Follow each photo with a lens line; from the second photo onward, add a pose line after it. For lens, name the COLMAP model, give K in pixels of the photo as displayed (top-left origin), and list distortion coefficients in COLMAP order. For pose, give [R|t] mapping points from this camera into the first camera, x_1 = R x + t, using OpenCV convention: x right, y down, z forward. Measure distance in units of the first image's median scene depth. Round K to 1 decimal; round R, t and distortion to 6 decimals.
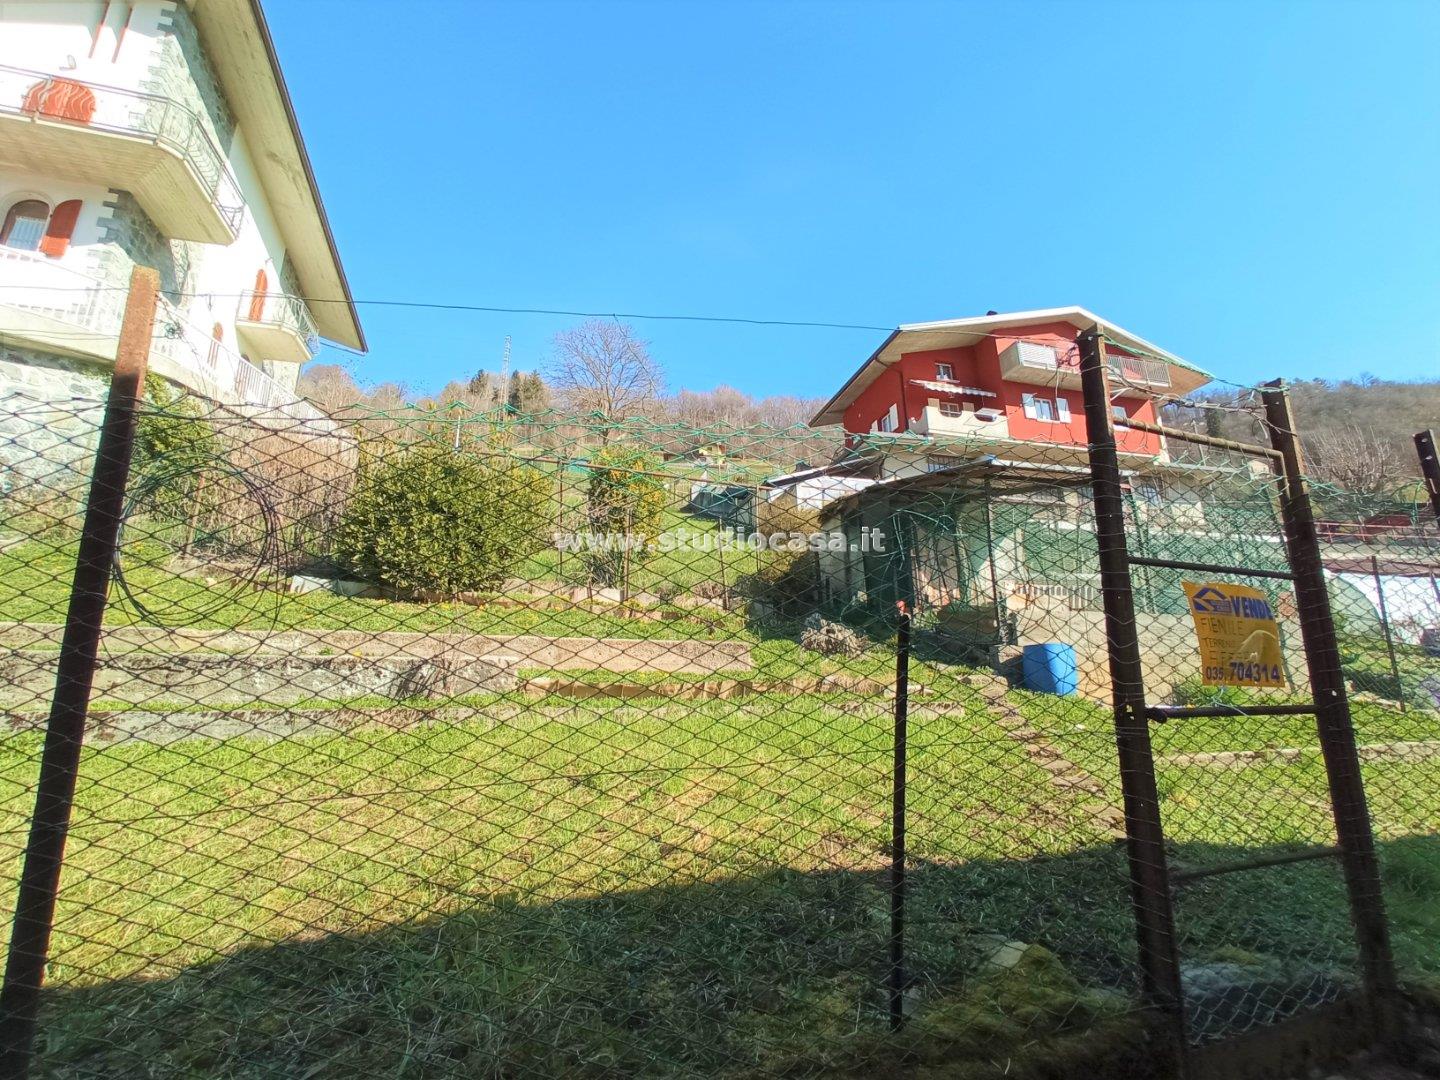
lens RADIAL K [[670.7, 0, 726.4], [0, 670.7, 549.0], [0, 0, 1]] dist [-0.084583, 0.076382]
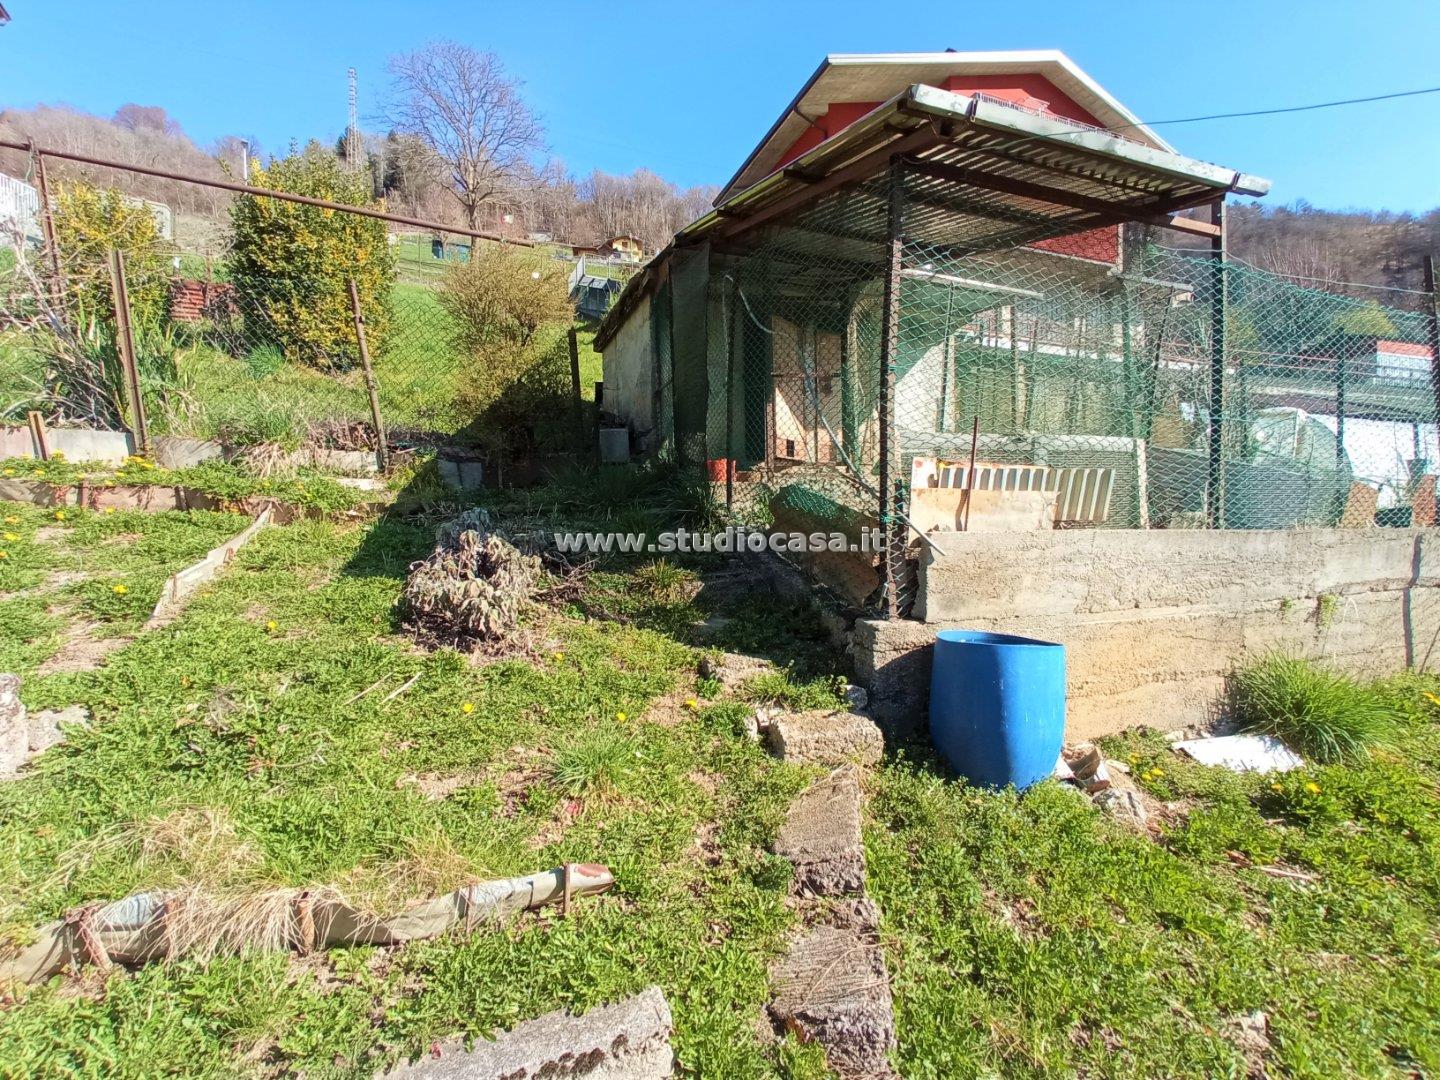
lens RADIAL K [[670.7, 0, 726.4], [0, 670.7, 549.0], [0, 0, 1]] dist [-0.084583, 0.076382]
pose [[0.993703, 0.005652, 0.111904, 0.067725], [-0.035838, 0.962296, 0.269635, 0.000470], [-0.106161, -0.271947, 0.956438, 0.156655]]
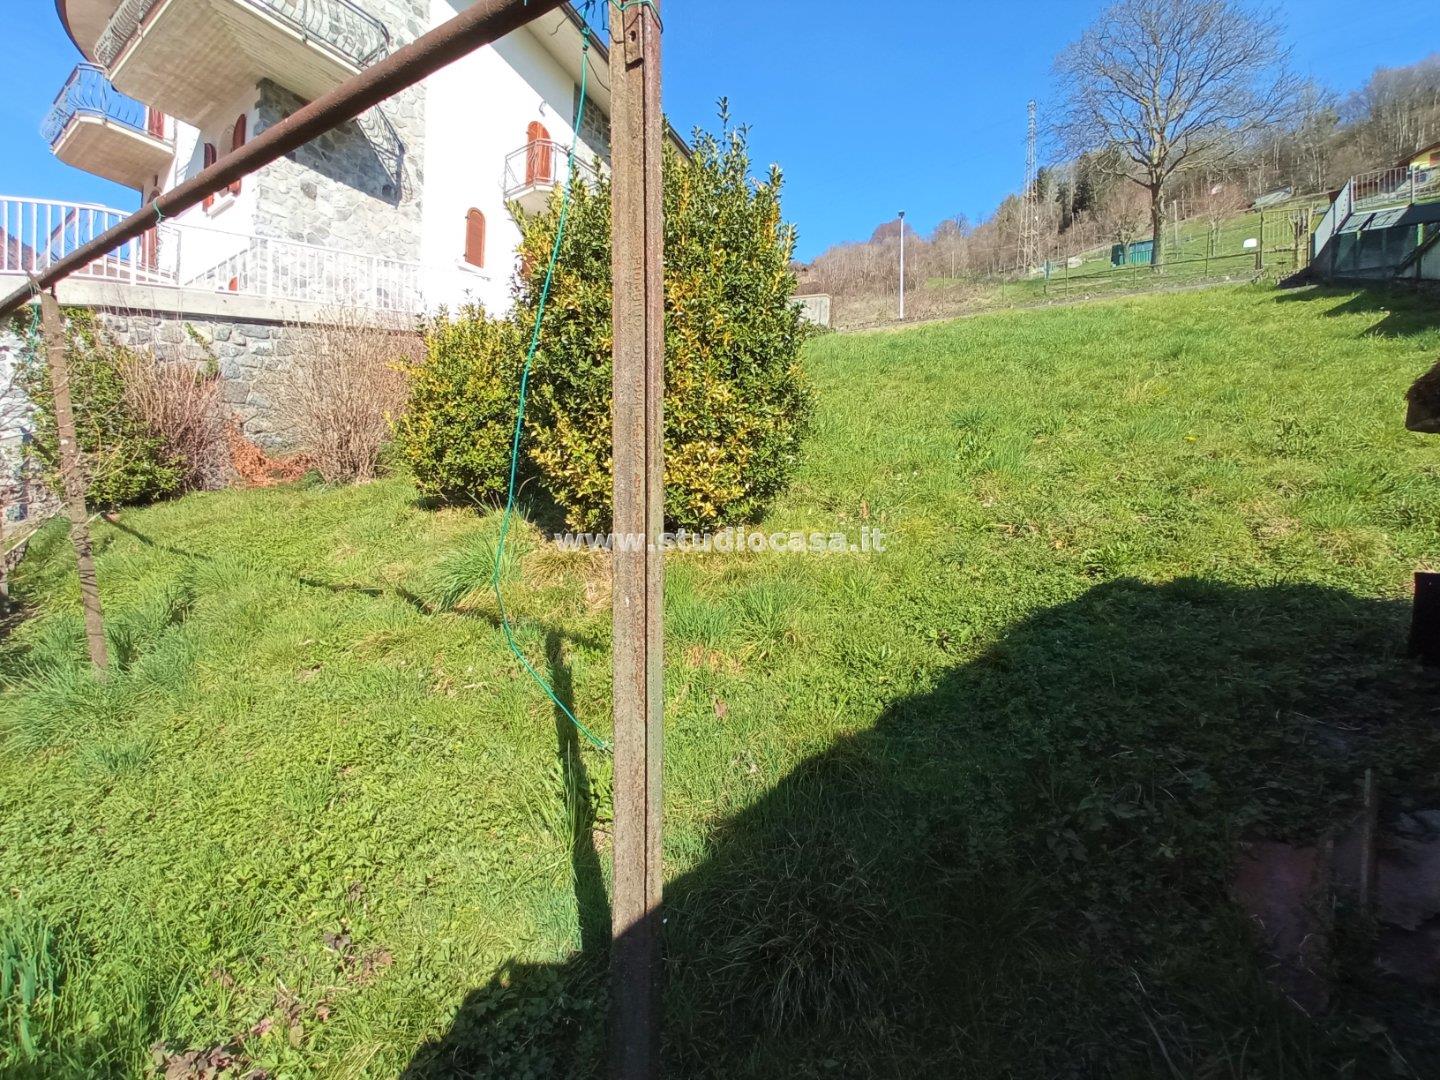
lens RADIAL K [[668.6, 0, 716.7], [0, 668.6, 538.4], [0, 0, 1]] dist [-0.039974, 0.018902]
pose [[0.652623, 0.026648, -0.757214, 0.044075], [0.145098, 0.976489, 0.159421, -0.013003], [0.743659, -0.213912, 0.633413, 0.388260]]
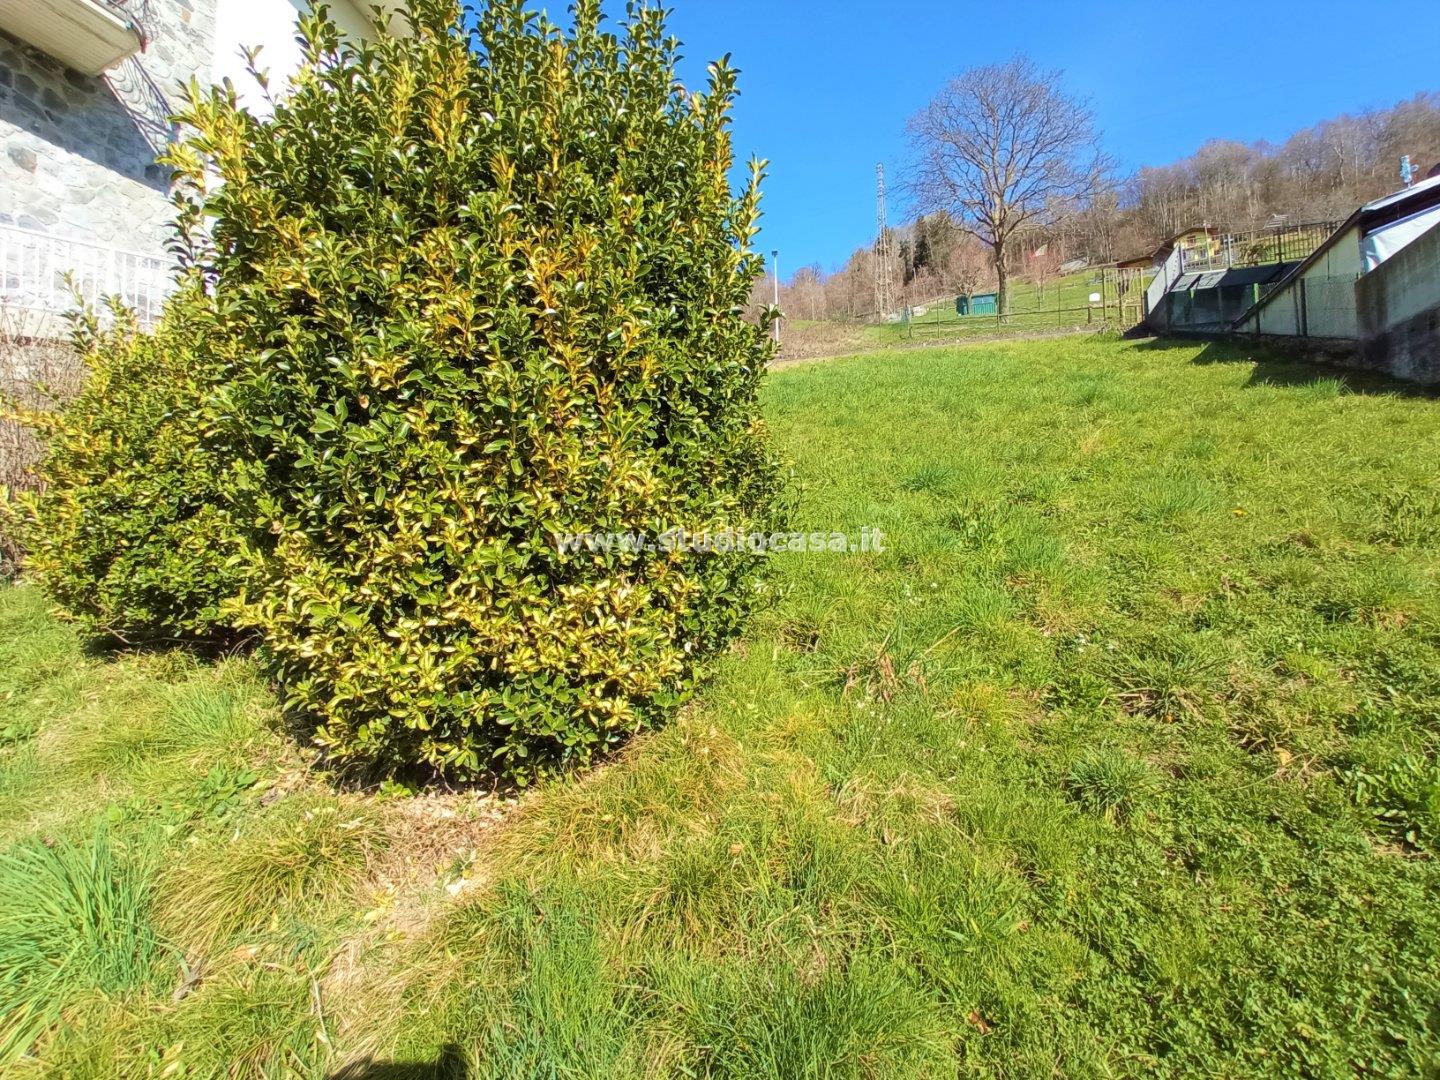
lens RADIAL K [[666.8, 0, 723.0], [0, 666.8, 535.2], [0, 0, 1]] dist [-0.058823, 0.050304]
pose [[0.790693, -0.033266, -0.611308, -0.006646], [0.144644, 0.980404, 0.133738, -0.021240], [0.594880, -0.194168, 0.780011, 0.429033]]
